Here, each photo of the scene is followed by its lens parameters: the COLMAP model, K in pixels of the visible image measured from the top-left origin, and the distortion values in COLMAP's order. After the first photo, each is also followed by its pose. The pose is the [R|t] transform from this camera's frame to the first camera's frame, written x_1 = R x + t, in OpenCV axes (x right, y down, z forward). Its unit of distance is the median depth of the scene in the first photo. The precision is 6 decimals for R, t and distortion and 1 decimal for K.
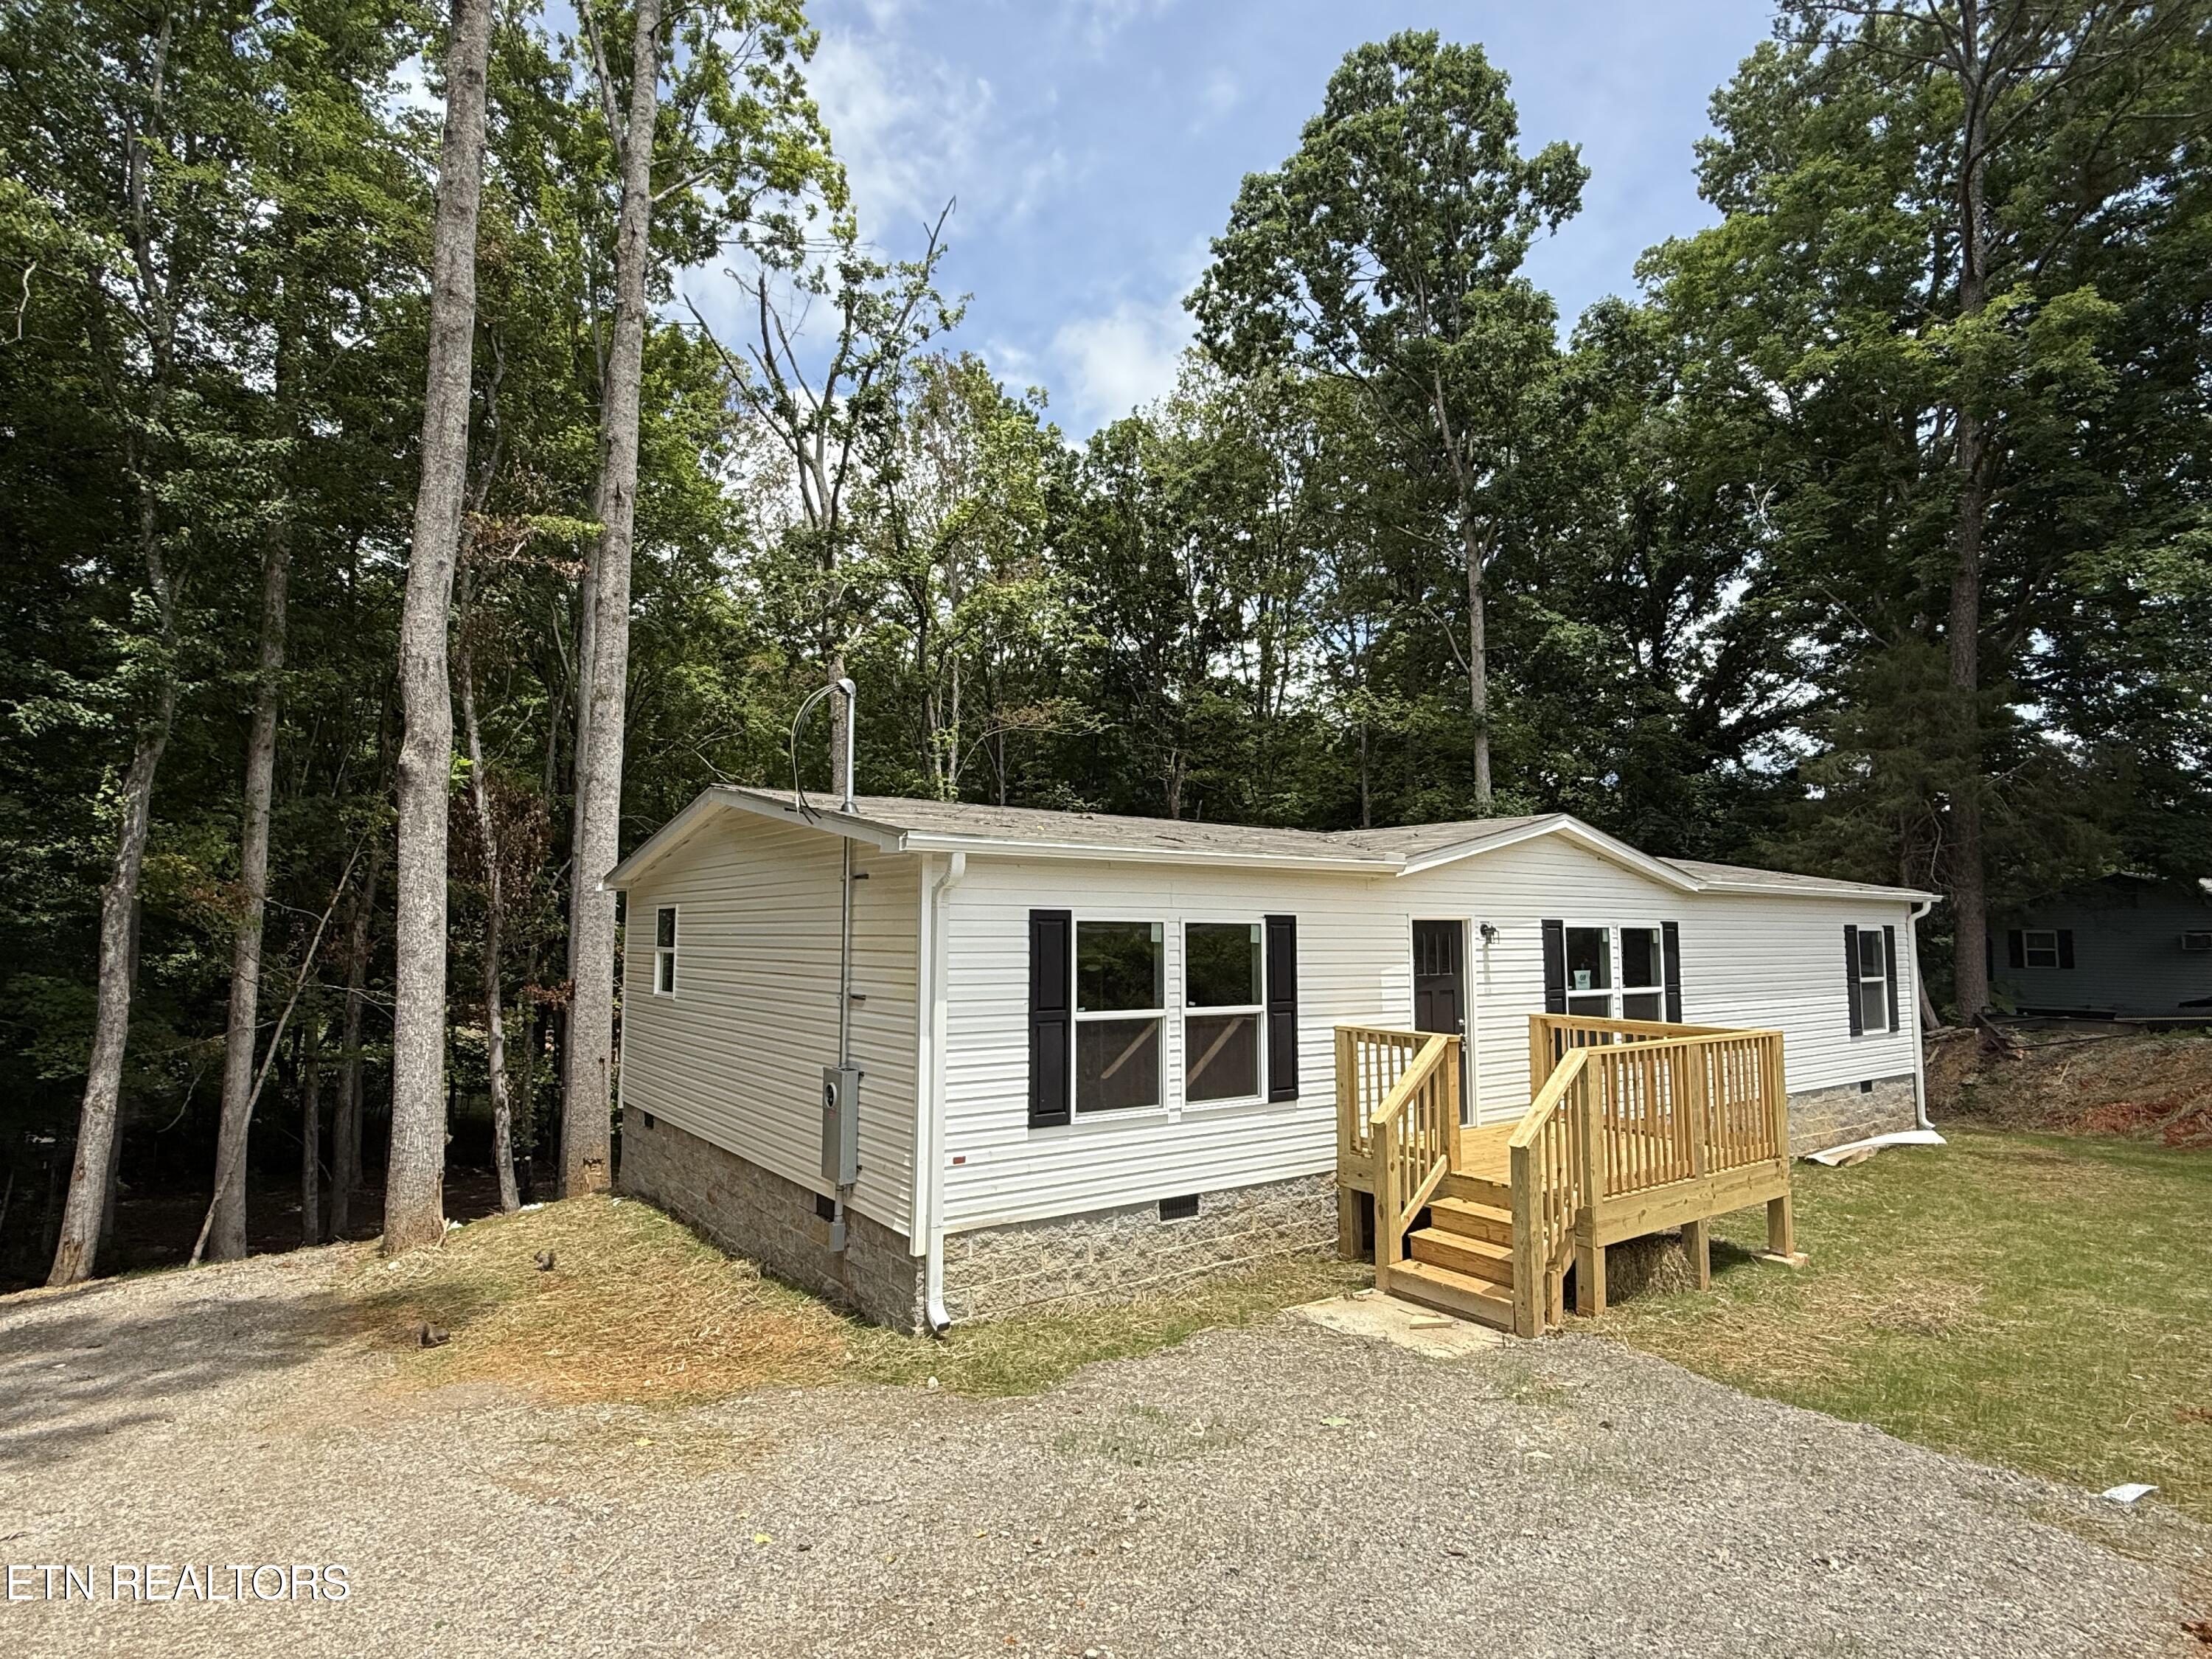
lens RADIAL K [[1155.6, 0, 1106.0], [0, 1155.6, 829.5], [0, 0, 1]] dist [-0.004070, -0.001094]
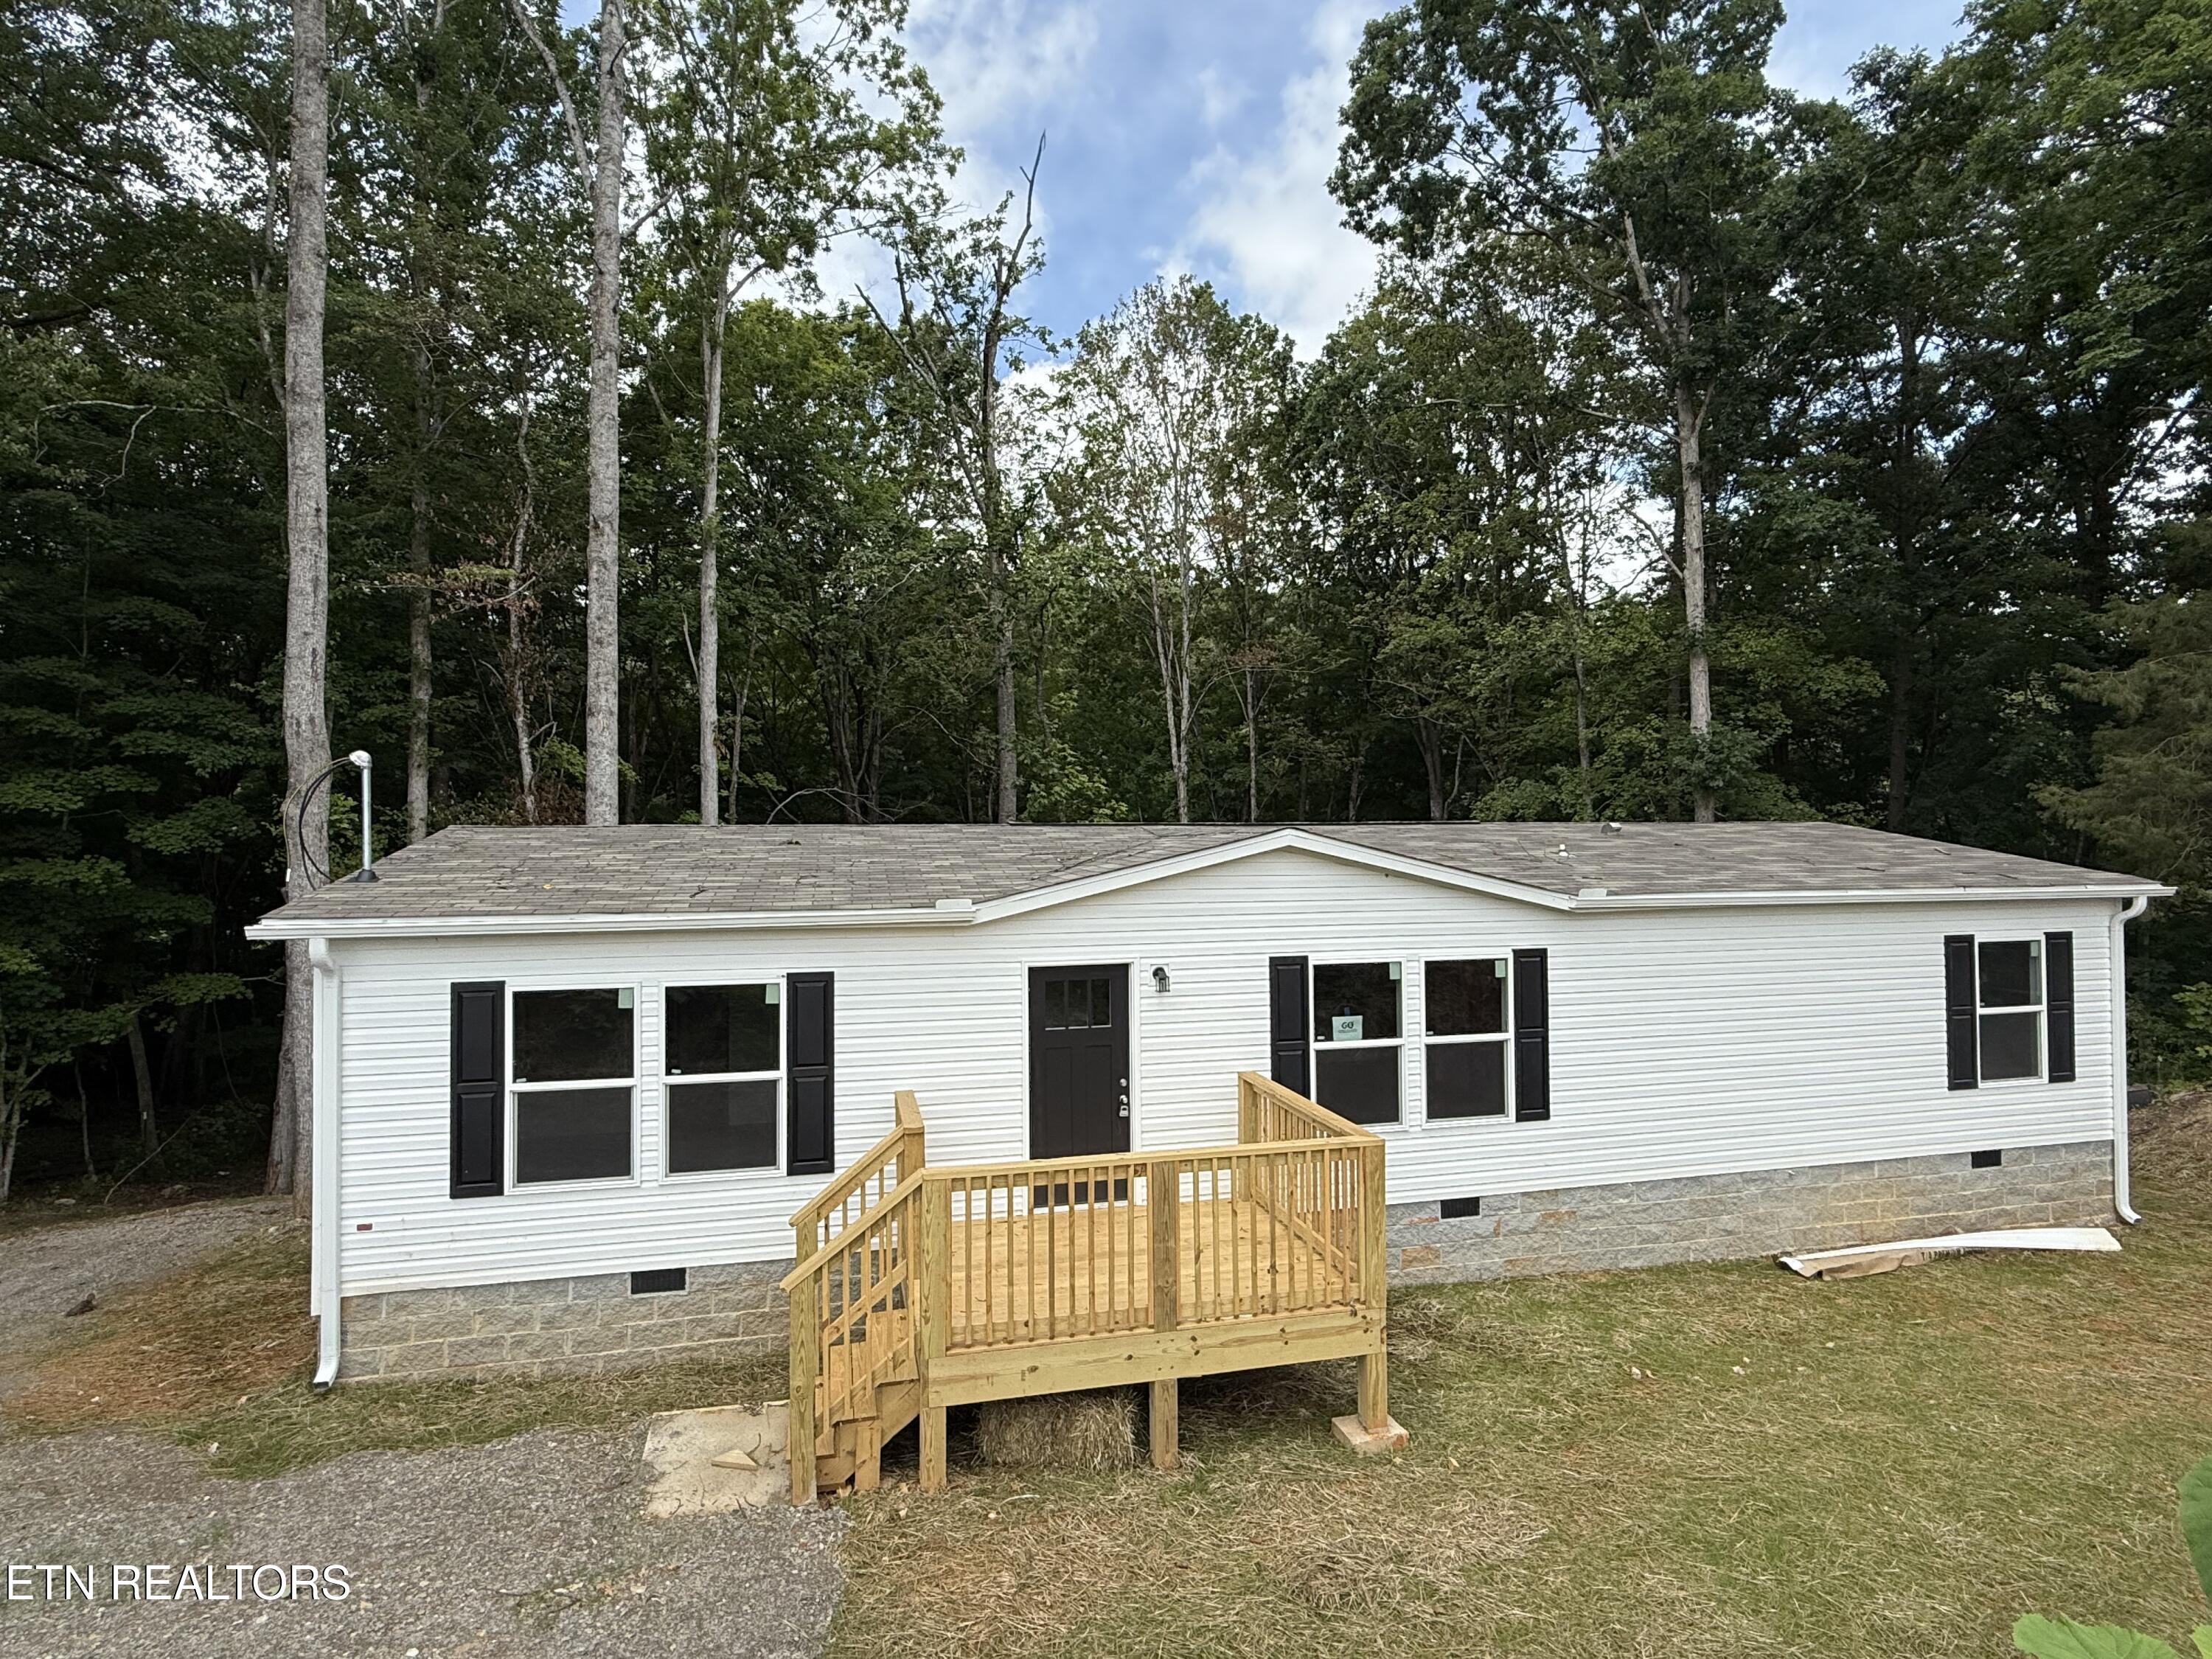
lens RADIAL K [[1155.6, 0, 1106.0], [0, 1155.6, 829.5], [0, 0, 1]] dist [-0.004070, -0.001094]
pose [[0.928198, -0.018162, -0.371642, 0.631627], [0.044243, 0.997109, 0.061771, -0.075264], [0.369446, -0.073778, 0.926319, 0.220711]]
